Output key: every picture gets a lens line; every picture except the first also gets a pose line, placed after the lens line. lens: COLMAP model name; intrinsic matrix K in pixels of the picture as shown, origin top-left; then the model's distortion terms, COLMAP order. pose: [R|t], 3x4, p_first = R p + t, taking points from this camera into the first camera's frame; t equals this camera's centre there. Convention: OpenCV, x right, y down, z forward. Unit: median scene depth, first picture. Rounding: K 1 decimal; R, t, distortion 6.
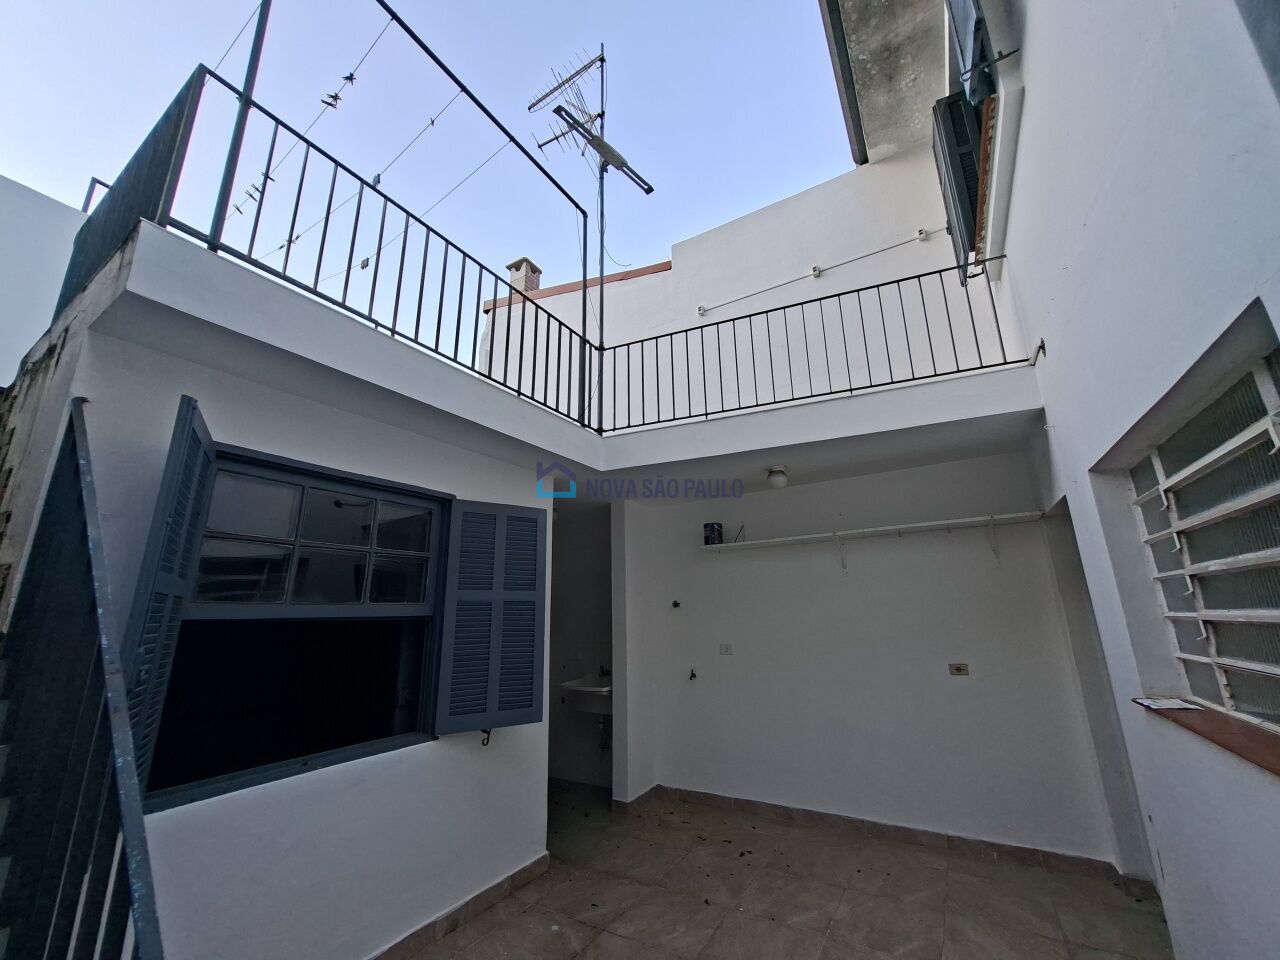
lens RADIAL K [[507.6, 0, 645.6], [0, 507.6, 480.1], [0, 0, 1]] dist [-0.005058, 0.001497]
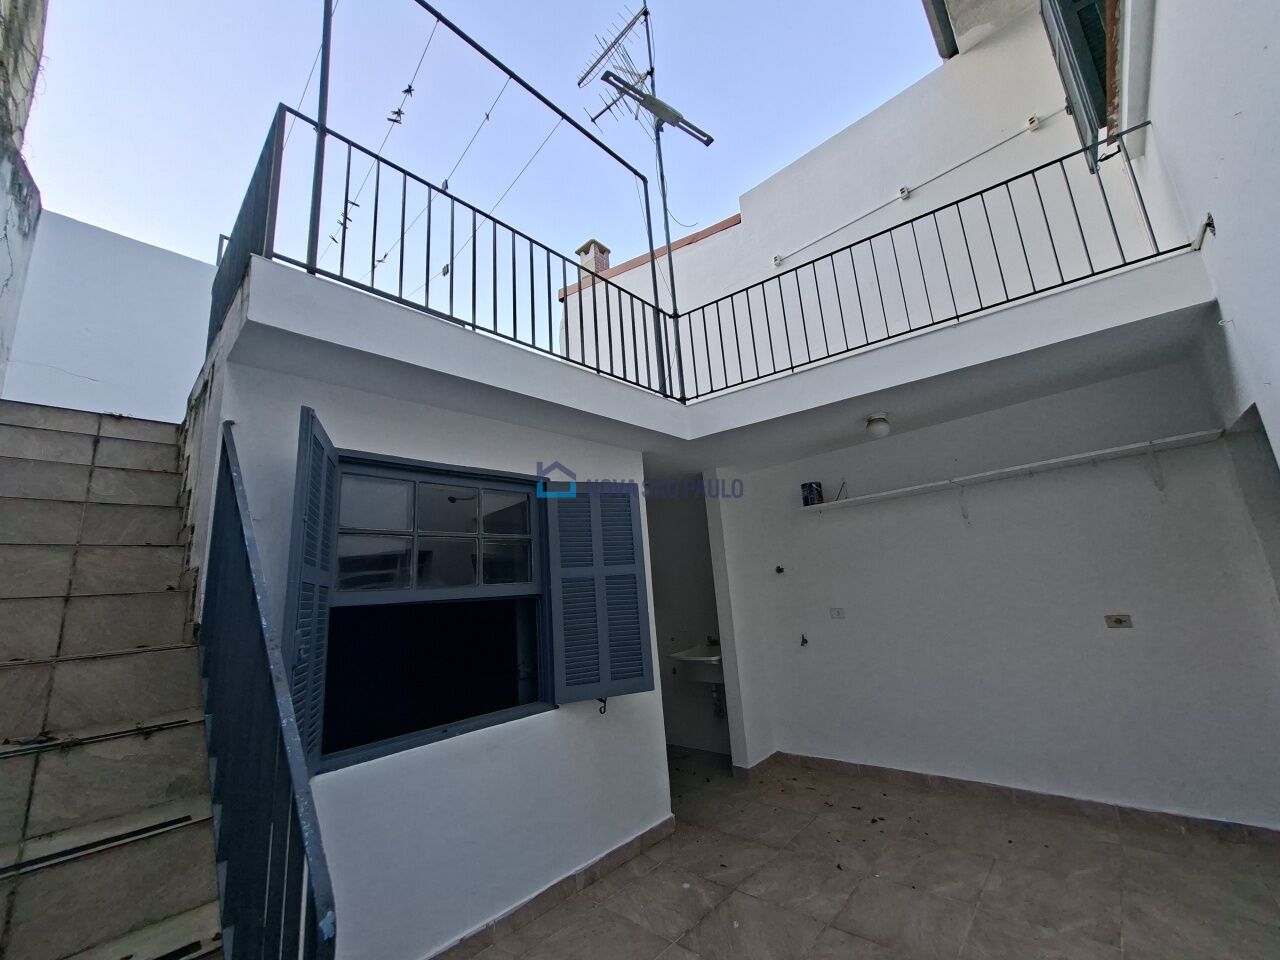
lens RADIAL K [[507.6, 0, 647.4], [0, 507.6, 482.9], [0, 0, 1]] dist [-0.005058, 0.001497]
pose [[0.978516, -0.096676, -0.182100, 0.007823], [0.105269, 0.993714, 0.038104, 0.021173], [0.177272, -0.056455, 0.982541, 0.018264]]
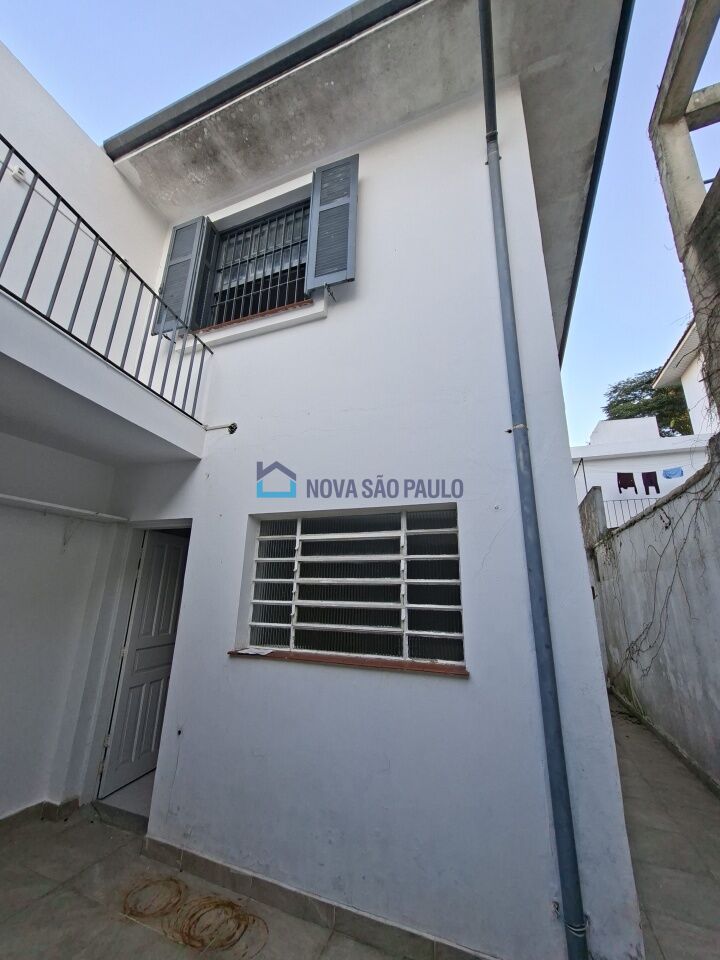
lens RADIAL K [[380.7, 0, 361.0], [0, 380.7, 483.2], [0, 0, 1]] dist [-0.005058, 0.001497]
pose [[-0.177352, 0.291711, 0.939921, -0.280140], [-0.268159, 0.904599, -0.331347, 0.141595], [-0.946909, -0.310813, -0.082208, 0.534524]]
